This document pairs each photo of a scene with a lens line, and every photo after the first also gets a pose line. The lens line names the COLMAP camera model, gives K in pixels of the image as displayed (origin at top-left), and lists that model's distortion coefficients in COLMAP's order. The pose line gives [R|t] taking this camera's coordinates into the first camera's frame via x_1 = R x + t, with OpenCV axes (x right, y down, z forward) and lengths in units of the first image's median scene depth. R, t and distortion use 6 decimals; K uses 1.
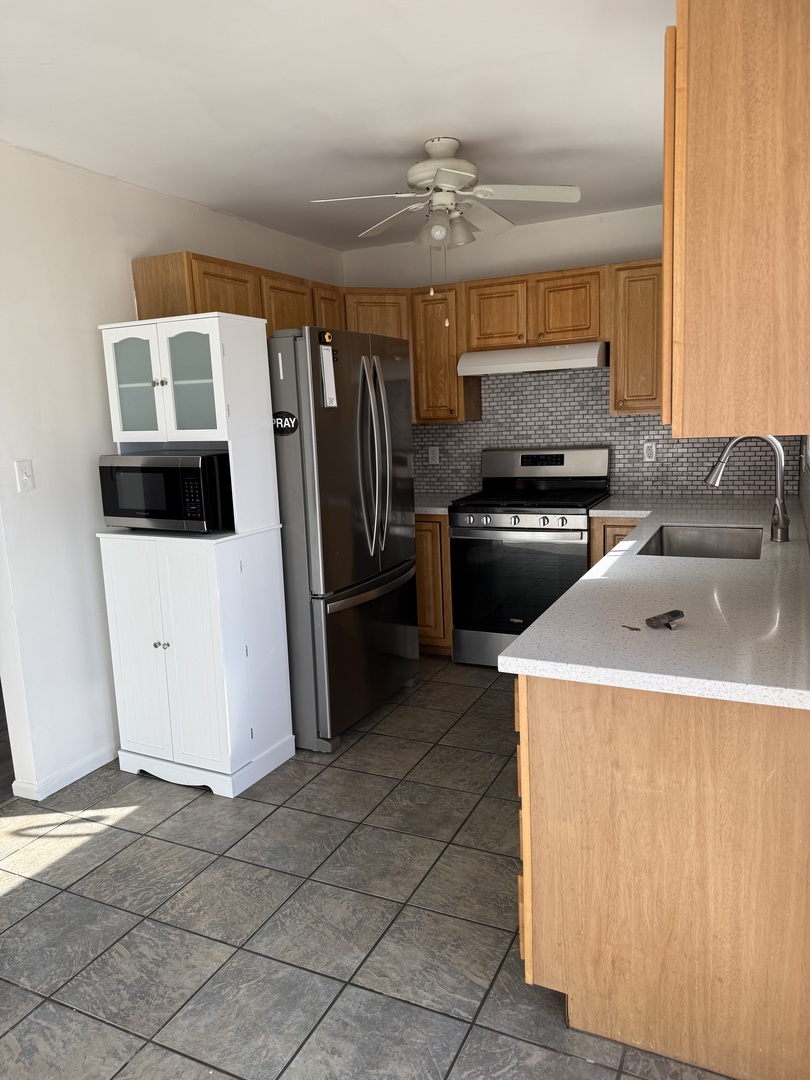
lens RADIAL K [[767.6, 0, 405.0], [0, 767.6, 540.0], [0, 0, 1]] dist [0.107762, -0.098184]
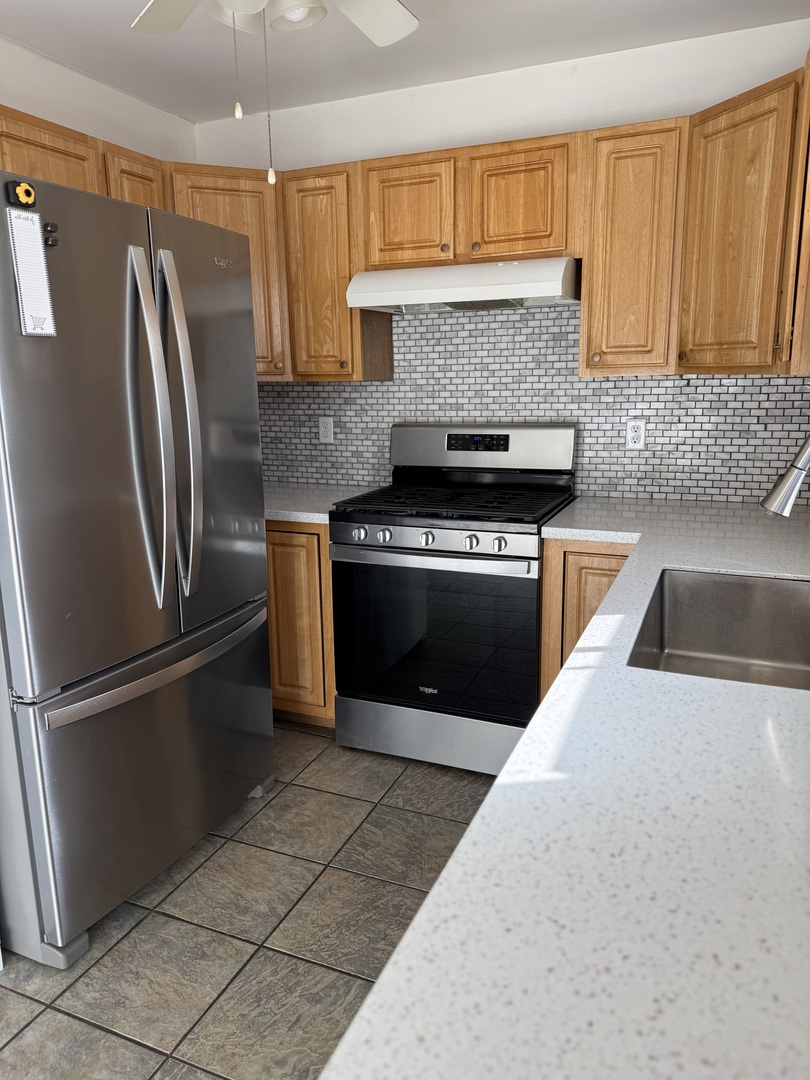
lens RADIAL K [[762.6, 0, 405.0], [0, 762.6, 540.0], [0, 0, 1]] dist [0.111969, -0.184113]
pose [[0.998846, 0.018726, 0.044218, 0.091144], [-0.020572, 0.998920, 0.041664, -0.047303], [-0.043390, -0.042525, 0.998153, 0.349381]]
